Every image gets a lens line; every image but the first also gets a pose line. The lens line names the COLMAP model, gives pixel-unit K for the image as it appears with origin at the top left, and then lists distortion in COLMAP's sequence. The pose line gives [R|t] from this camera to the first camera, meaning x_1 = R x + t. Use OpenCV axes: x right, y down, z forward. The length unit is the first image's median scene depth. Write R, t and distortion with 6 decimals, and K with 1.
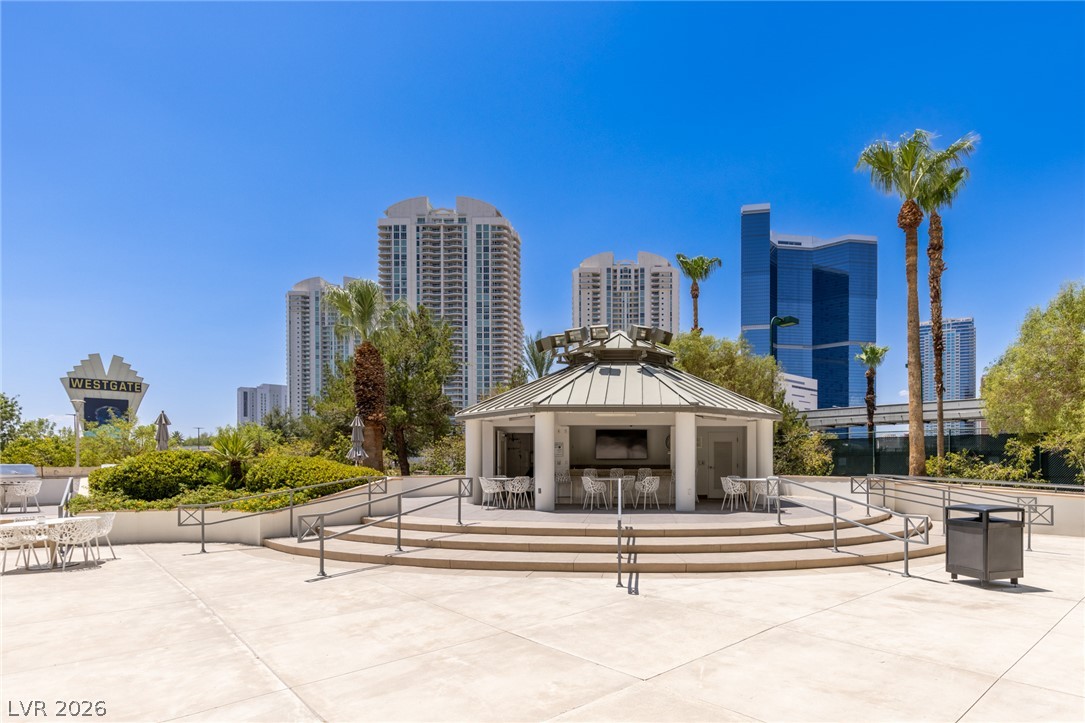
lens RADIAL K [[577.1, 0, 622.0], [0, 577.1, 462.9], [0, 0, 1]] dist [0.010108, -0.000559]
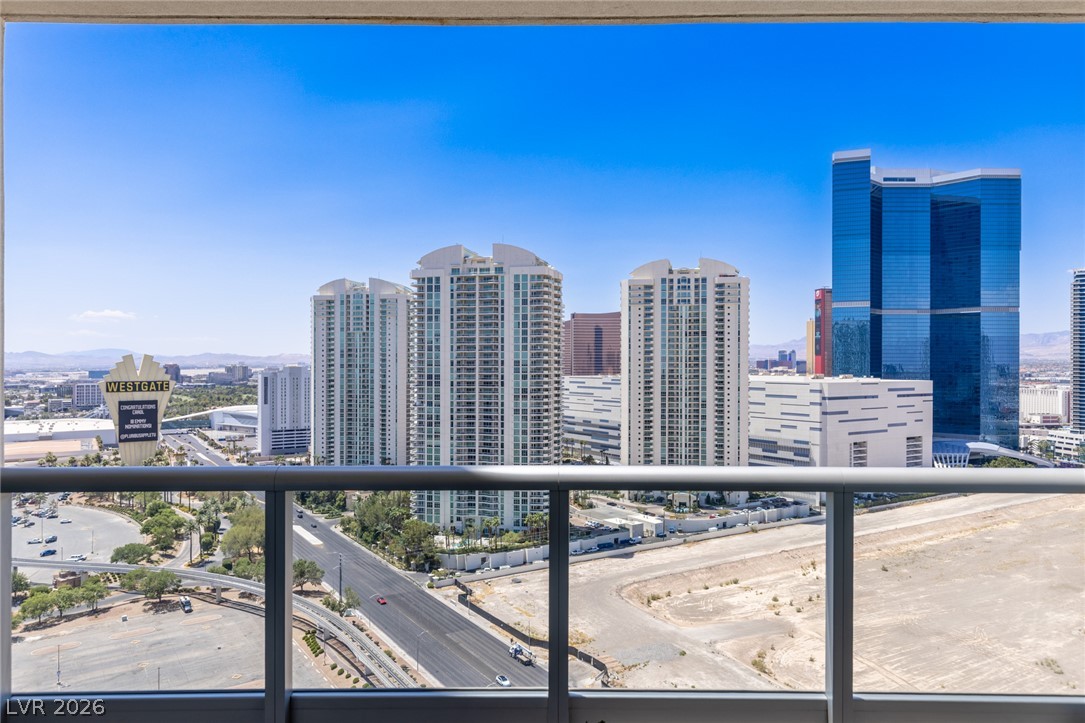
lens RADIAL K [[731.1, 0, 553.7], [0, 731.1, 337.7], [0, 0, 1]] dist [0.002584, -0.002535]
pose [[0.984172, 0.002808, -0.177191, 0.008613], [-0.004439, 0.999951, -0.008805, -0.240624], [0.177158, 0.009452, 0.984137, -0.086760]]
